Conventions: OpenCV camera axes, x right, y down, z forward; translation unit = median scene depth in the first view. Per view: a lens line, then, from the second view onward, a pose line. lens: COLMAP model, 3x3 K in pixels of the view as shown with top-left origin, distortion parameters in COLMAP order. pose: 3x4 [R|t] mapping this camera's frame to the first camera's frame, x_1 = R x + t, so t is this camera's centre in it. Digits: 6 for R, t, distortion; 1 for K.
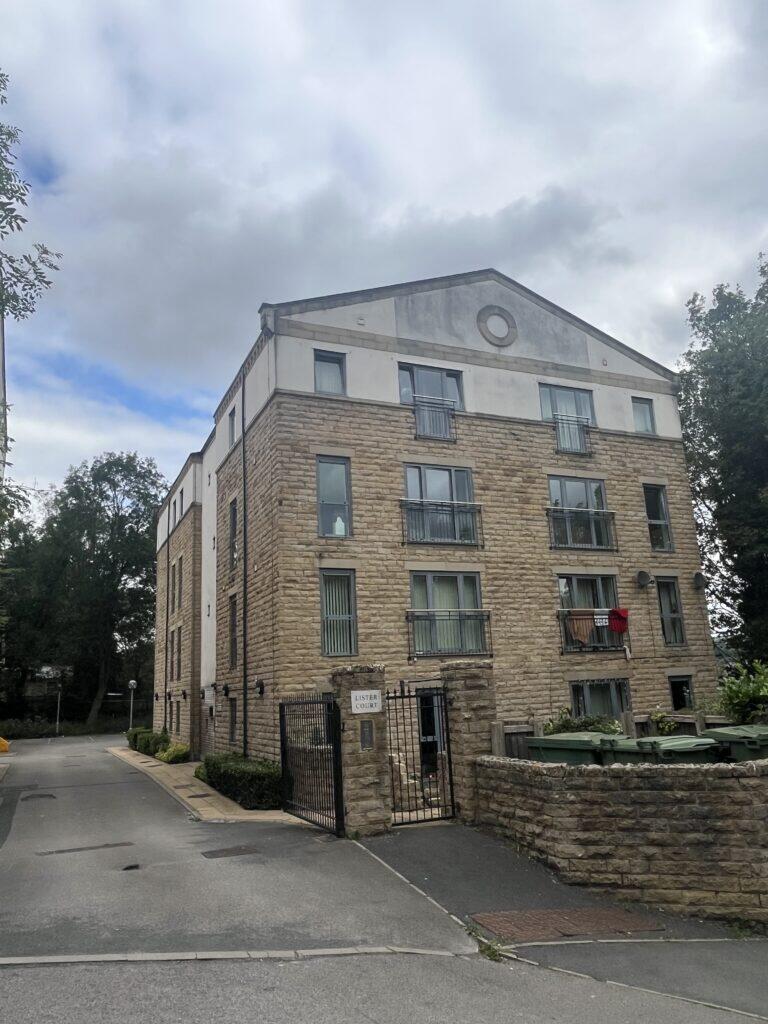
lens RADIAL K [[733.5, 0, 383.8], [0, 733.5, 510.7], [0, 0, 1]] dist [0.000549, -0.010126]
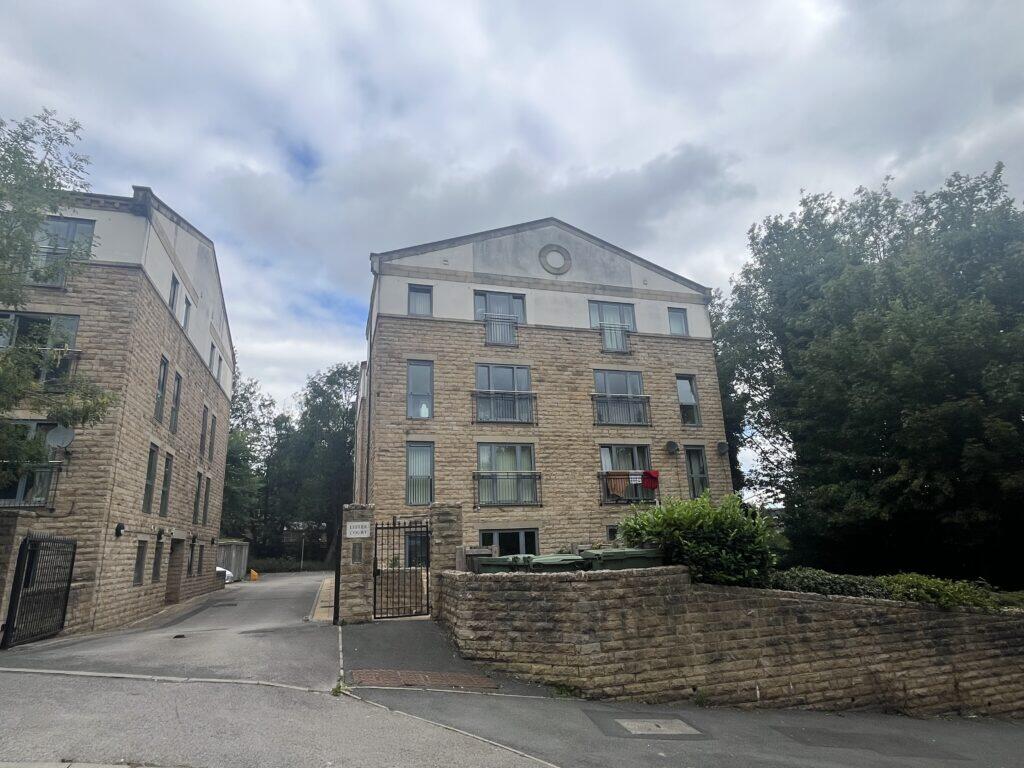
lens RADIAL K [[568.3, 0, 511.6], [0, 568.3, 386.8], [0, 0, 1]] dist [0.003209, 0.001057]
pose [[0.991633, -0.026010, -0.126440, 0.218670], [0.022219, 0.999263, -0.031299, 0.012090], [0.127161, 0.028228, 0.991480, -0.035501]]
